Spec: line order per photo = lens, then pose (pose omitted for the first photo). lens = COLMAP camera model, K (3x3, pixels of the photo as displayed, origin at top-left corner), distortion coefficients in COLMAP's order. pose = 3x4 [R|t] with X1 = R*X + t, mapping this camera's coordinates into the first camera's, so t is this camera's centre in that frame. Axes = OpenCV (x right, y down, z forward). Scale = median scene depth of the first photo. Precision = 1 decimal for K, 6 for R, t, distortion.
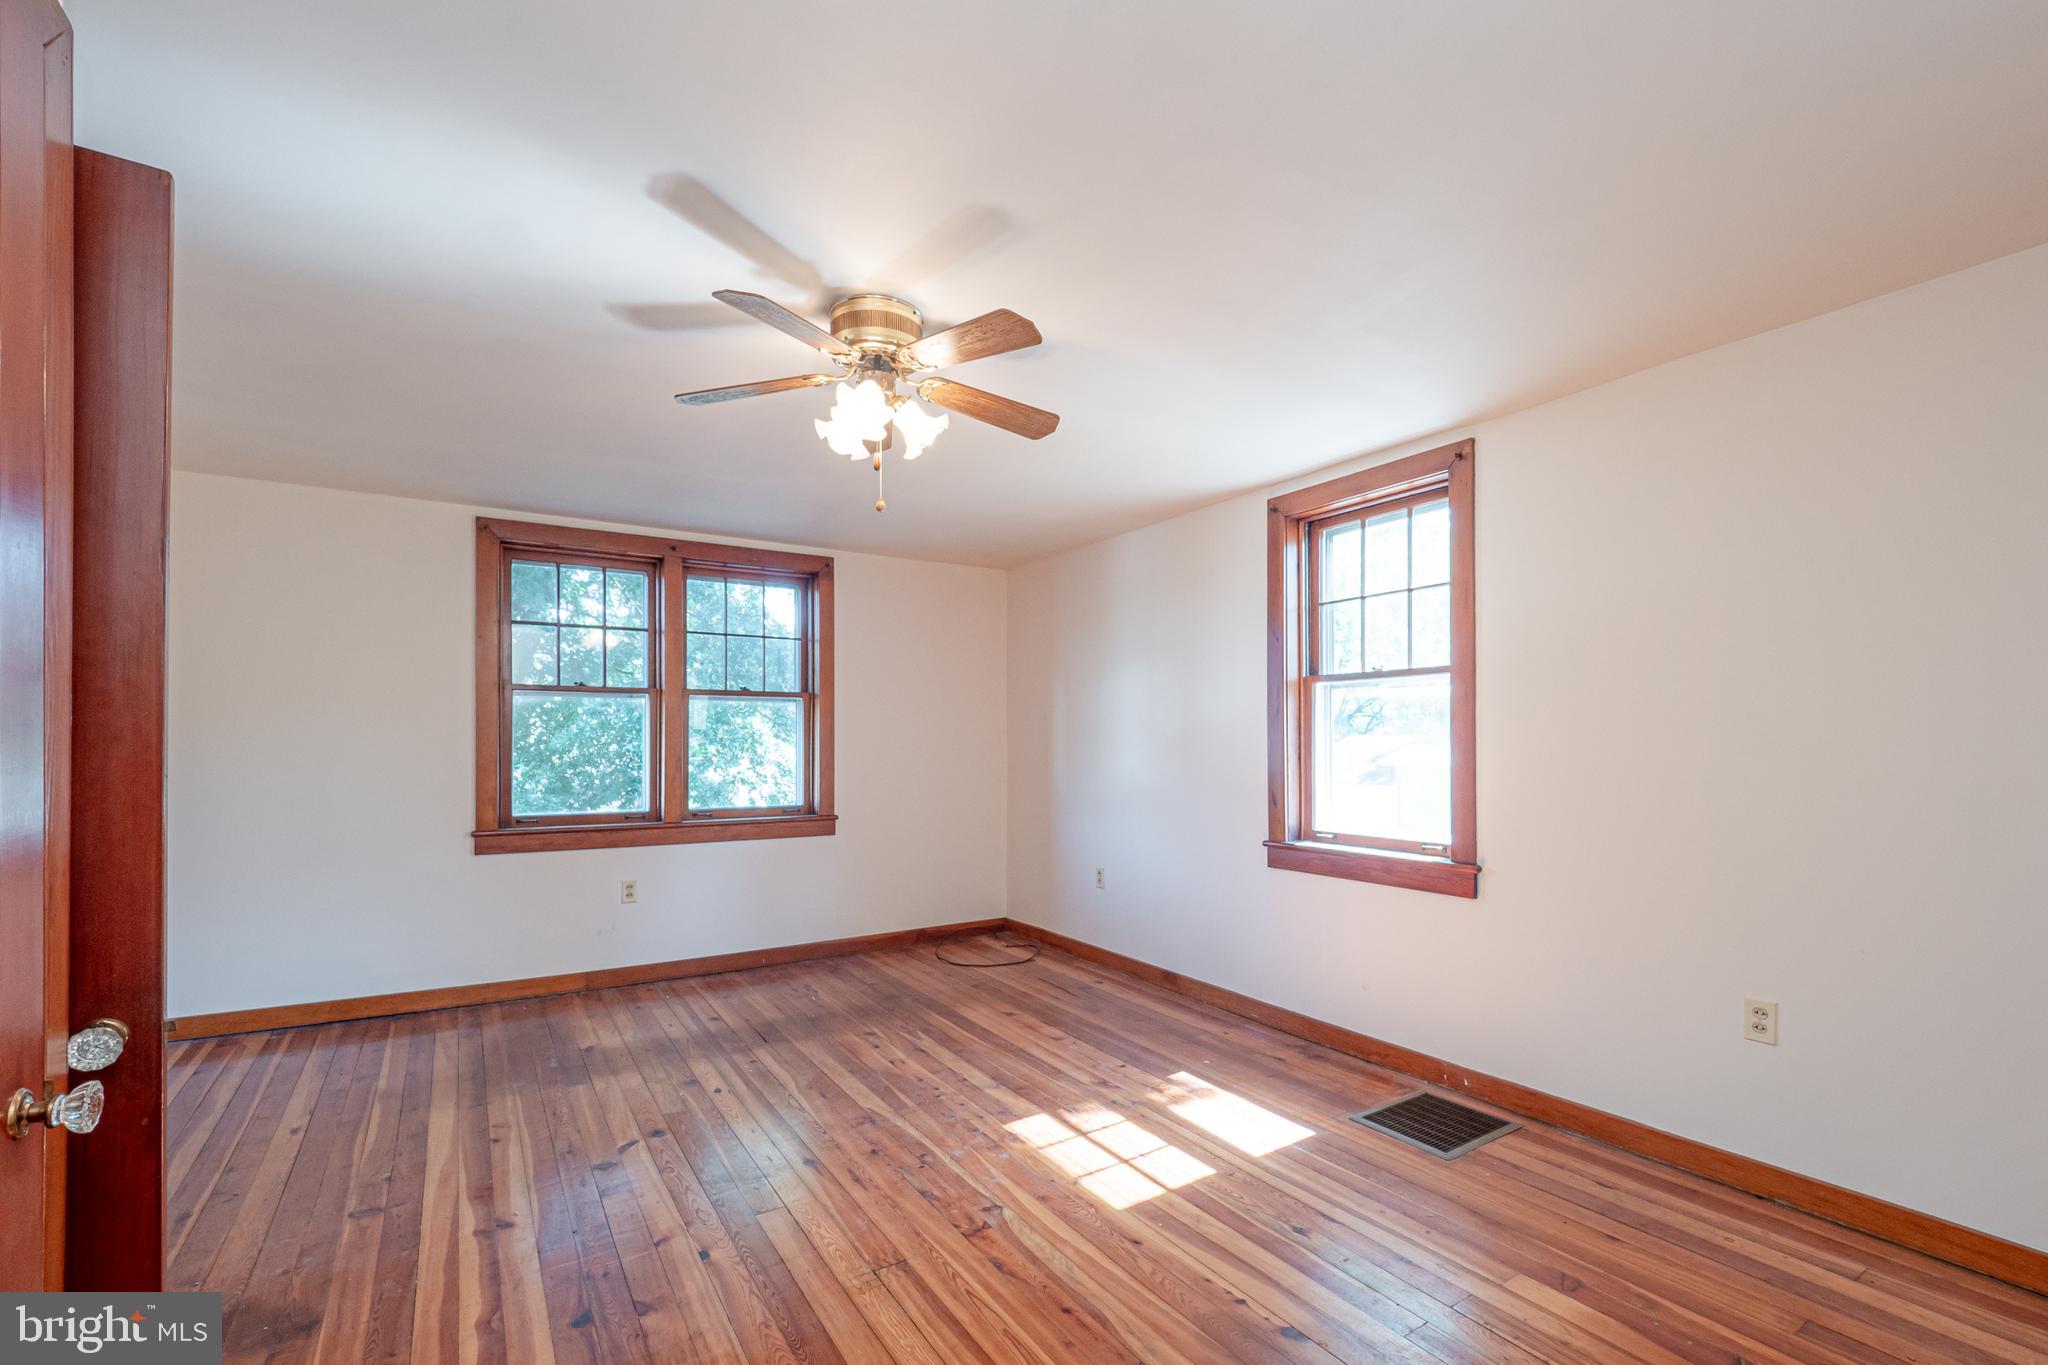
lens RADIAL K [[860.8, 0, 1025.9], [0, 860.8, 746.5], [0, 0, 1]] dist [0.001644, -0.001430]
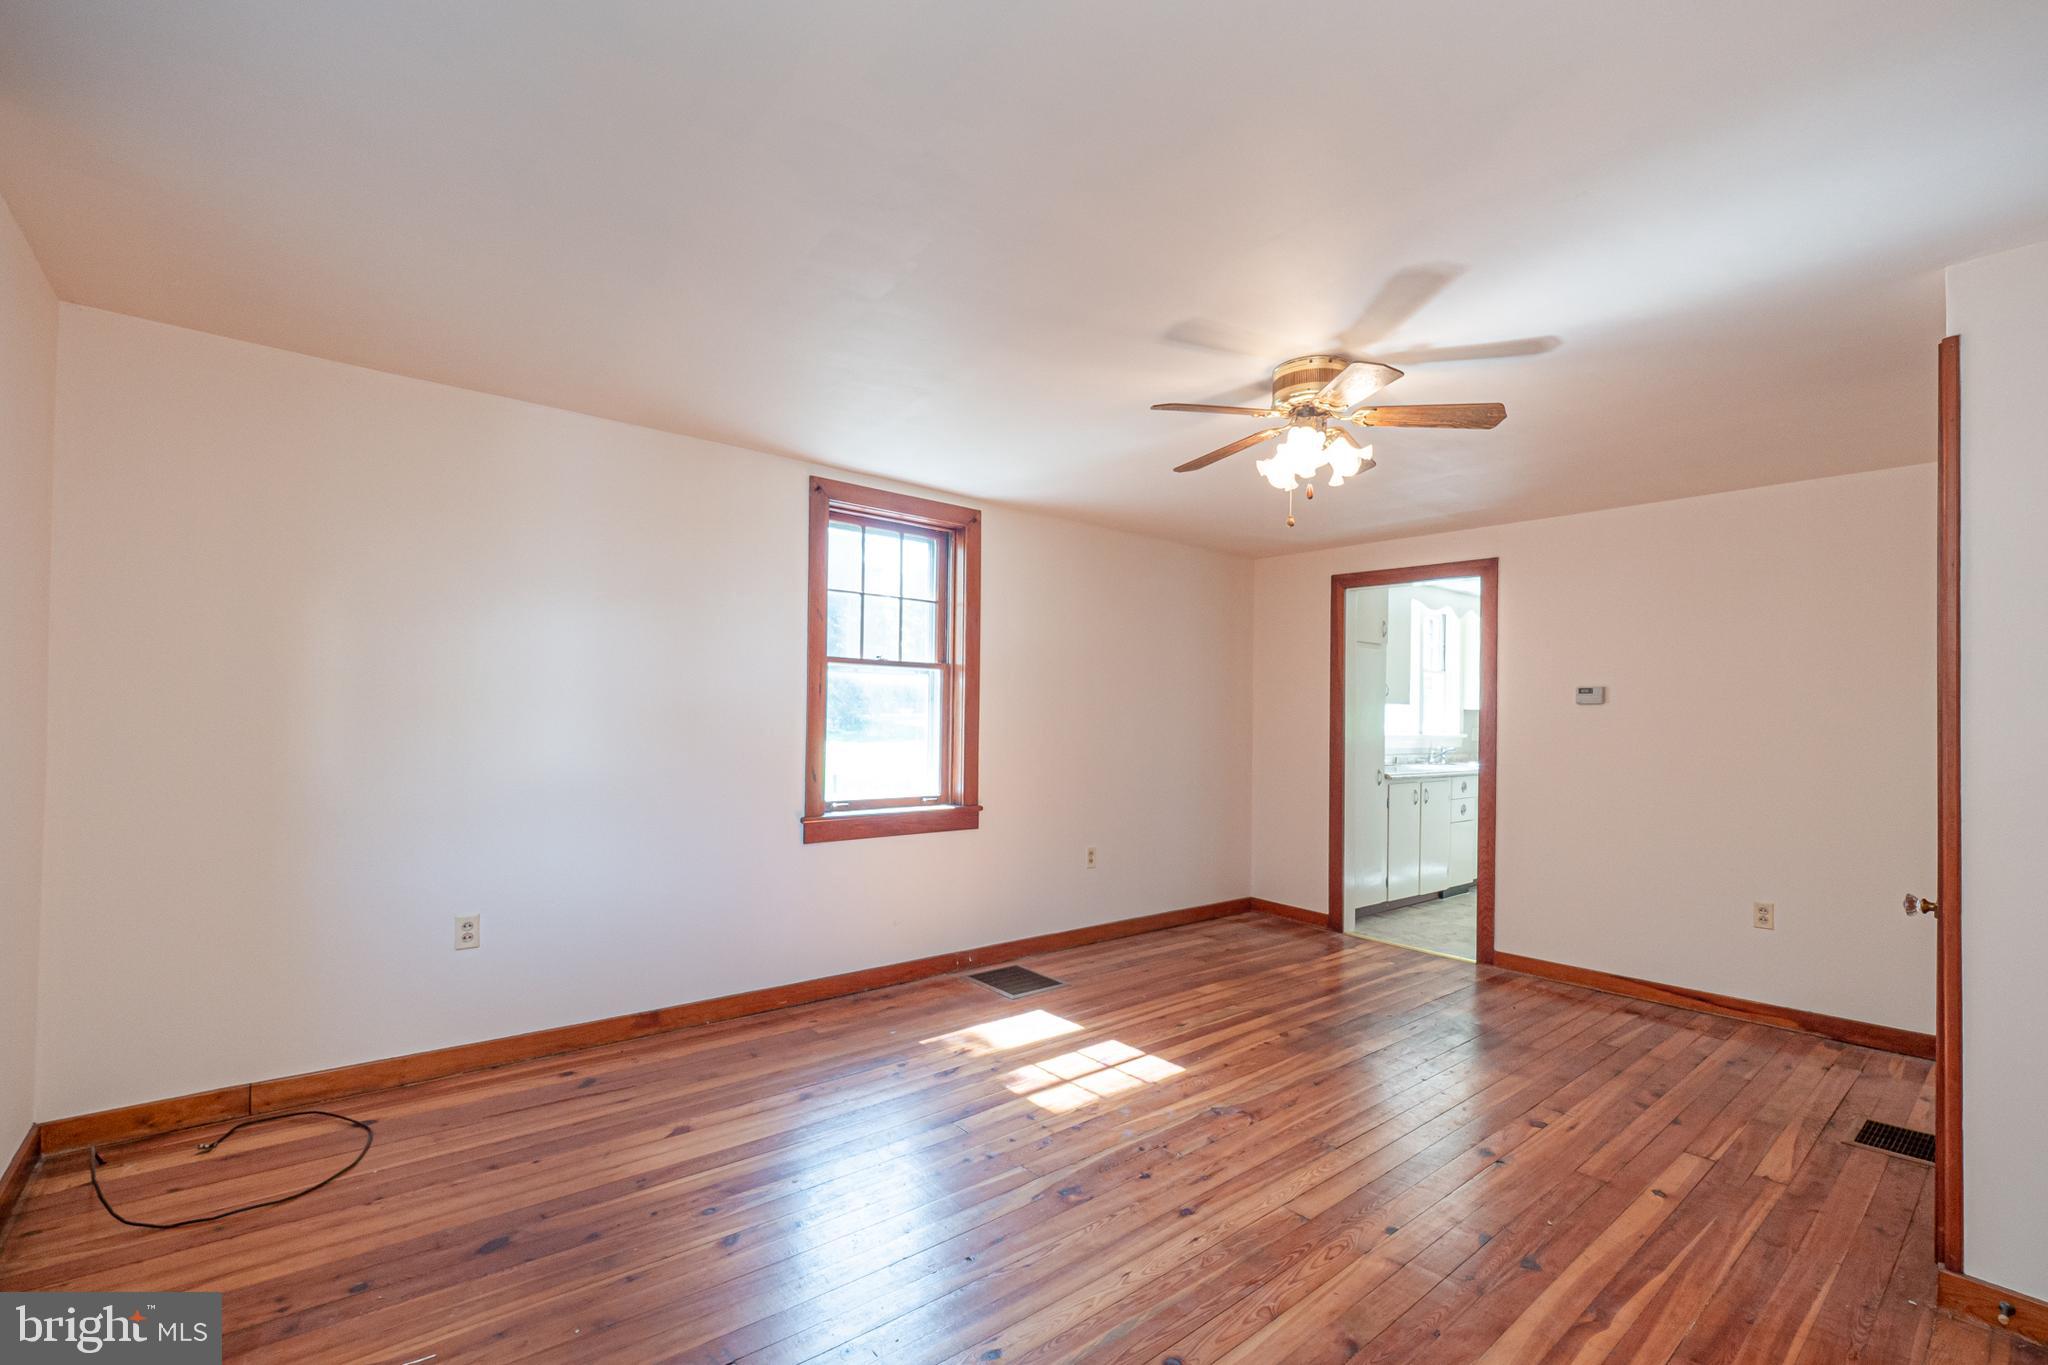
lens RADIAL K [[860.8, 0, 1039.6], [0, 860.8, 707.4], [0, 0, 1]] dist [0.001644, -0.001430]
pose [[-0.096677, 0.012411, 0.995238, -0.964466], [-0.006329, 0.999894, -0.013084, -0.008547], [-0.995296, -0.007564, -0.096589, 1.078670]]
